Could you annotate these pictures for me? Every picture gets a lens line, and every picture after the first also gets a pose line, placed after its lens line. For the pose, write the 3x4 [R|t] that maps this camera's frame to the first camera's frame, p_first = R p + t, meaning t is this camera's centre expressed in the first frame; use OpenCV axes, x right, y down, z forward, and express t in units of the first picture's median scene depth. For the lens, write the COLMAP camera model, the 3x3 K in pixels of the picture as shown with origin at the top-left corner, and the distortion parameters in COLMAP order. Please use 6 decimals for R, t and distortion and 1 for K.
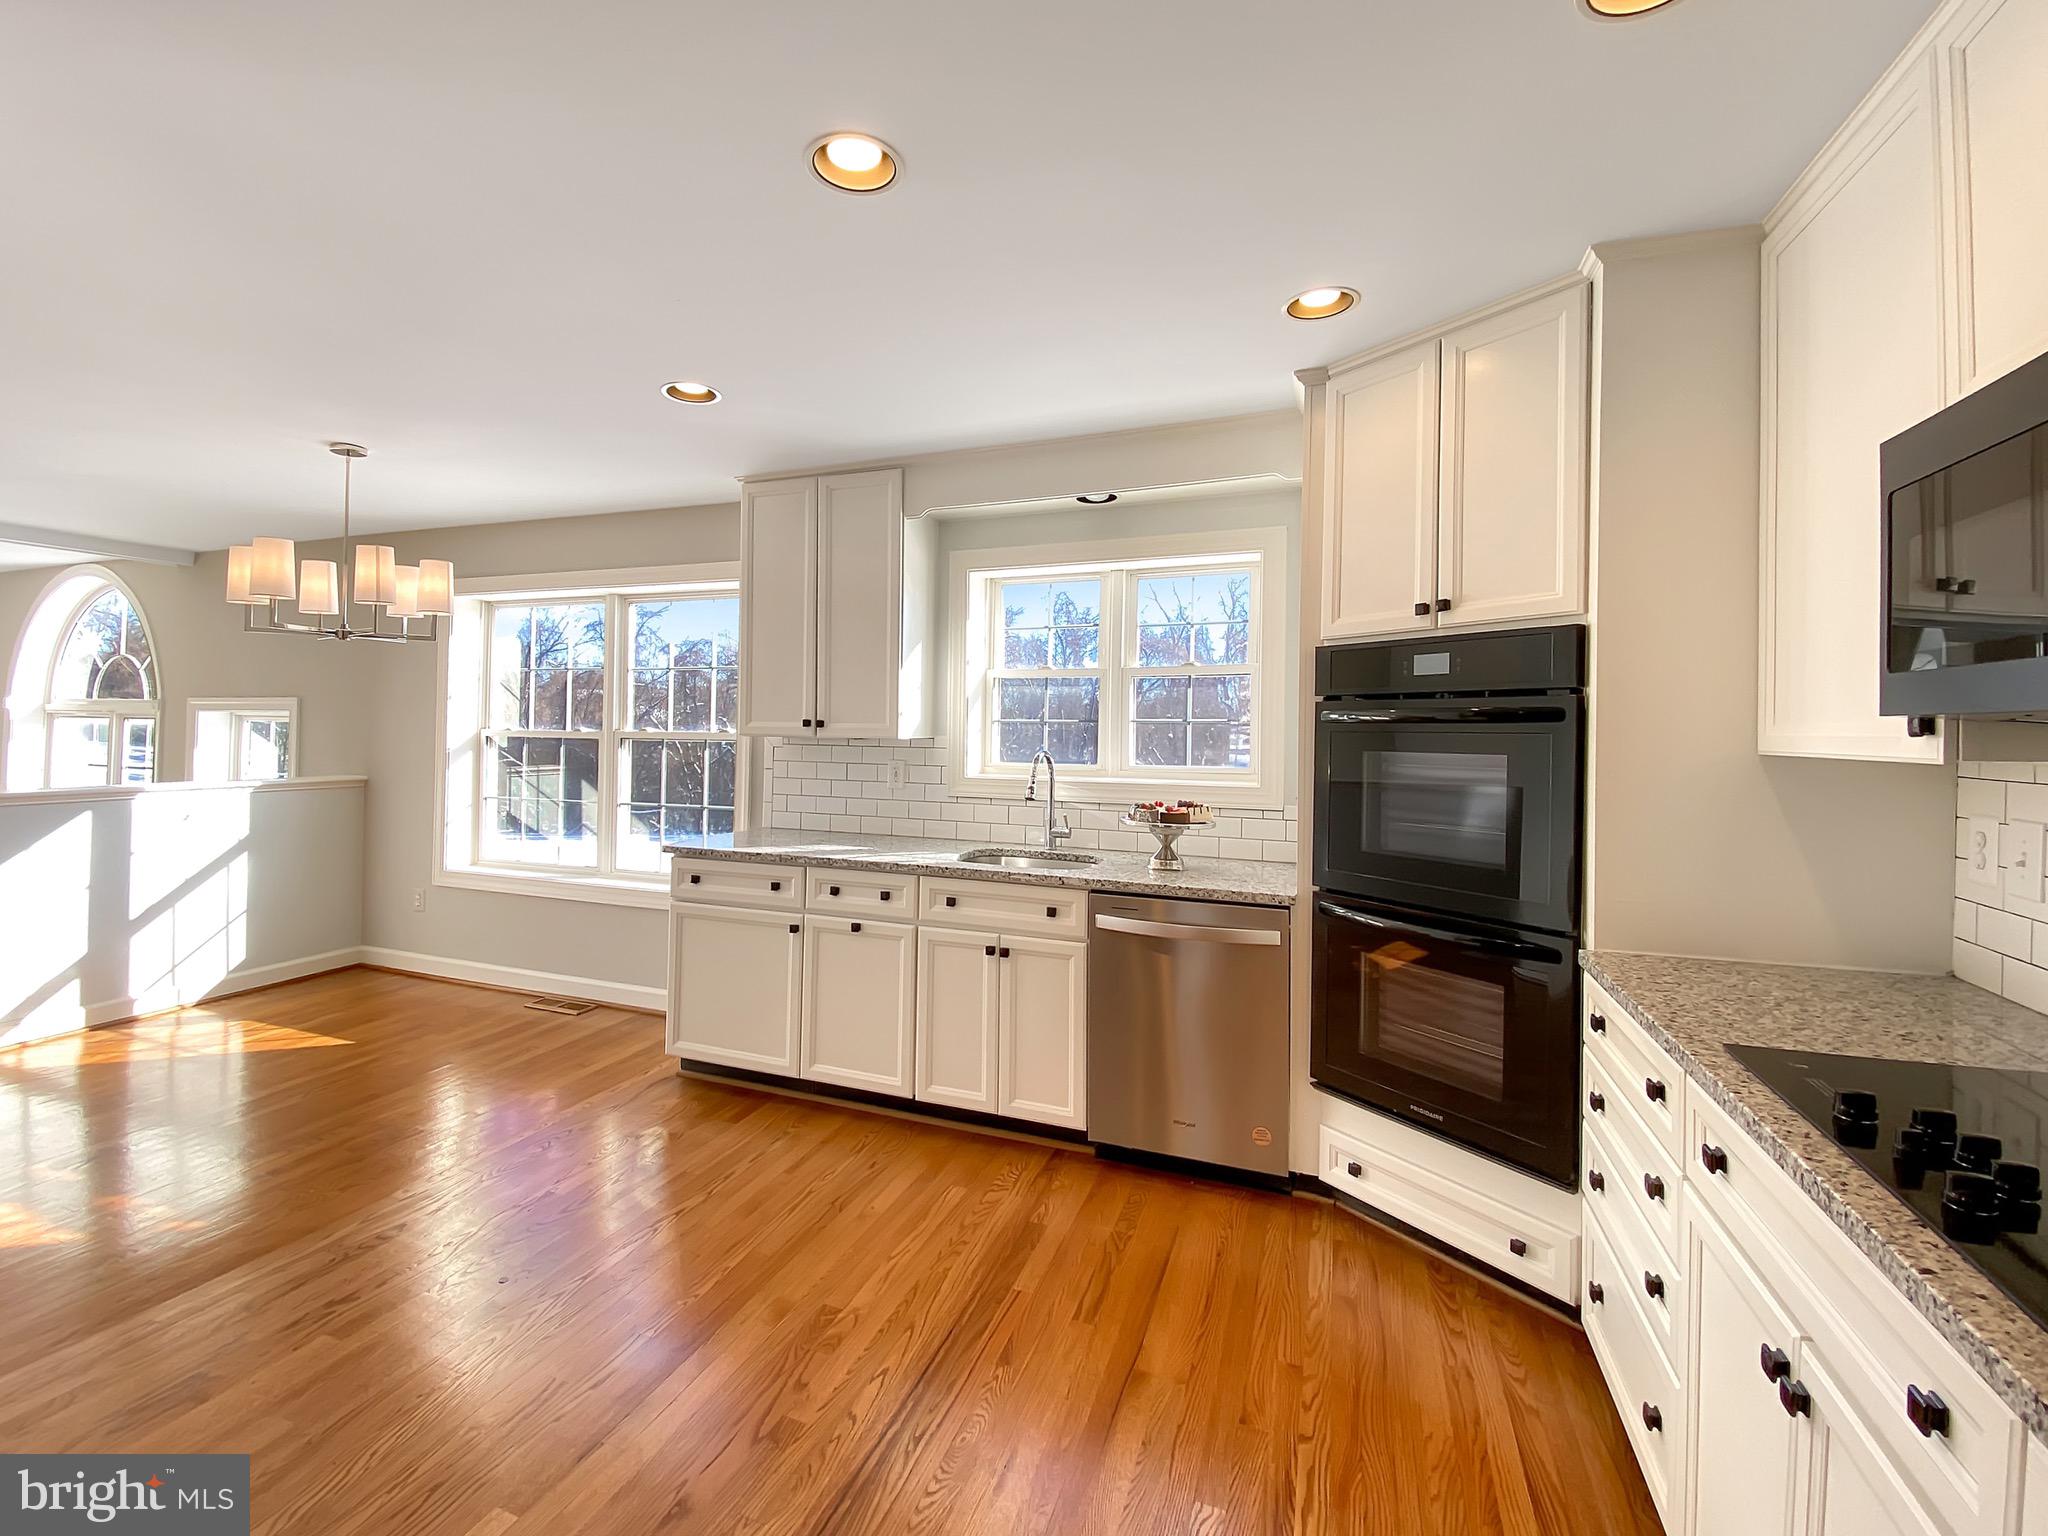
lens RADIAL K [[884.4, 0, 990.6], [0, 884.4, 722.5], [0, 0, 1]] dist [0.007489, -0.001894]
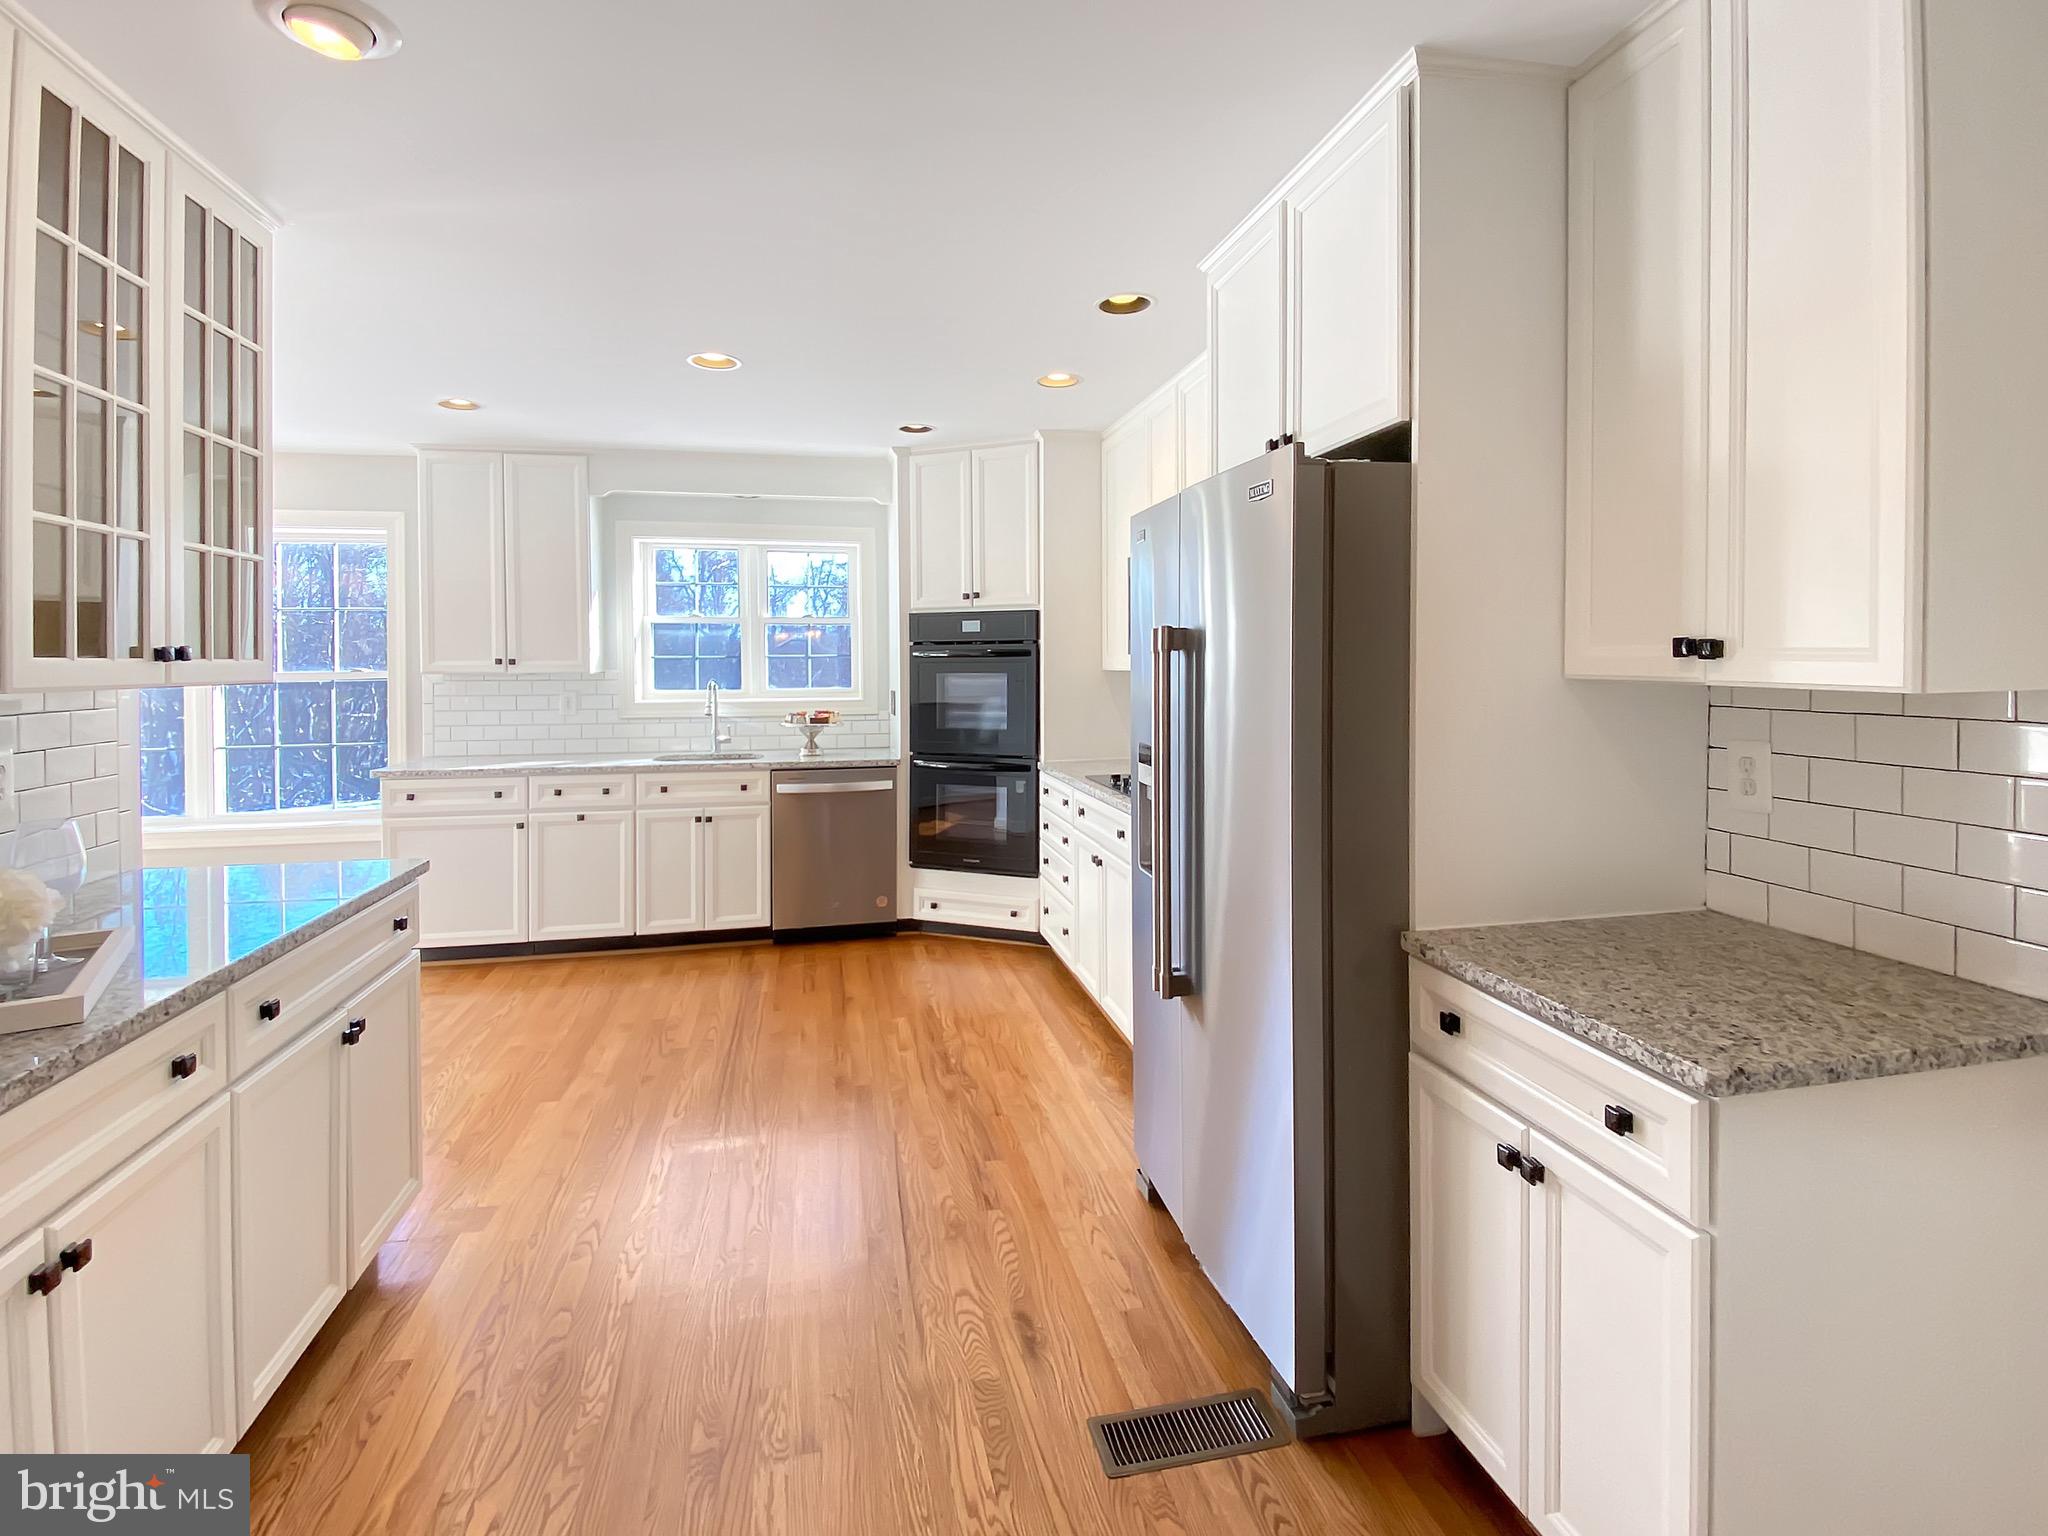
lens RADIAL K [[977.5, 0, 1022.9], [0, 977.5, 729.9], [0, 0, 1]] dist [0.026335, -0.001088]
pose [[0.831345, -0.055050, 0.553024, -0.436075], [0.009699, 0.996368, 0.084602, -0.016644], [-0.555672, -0.064970, 0.828859, -0.607608]]
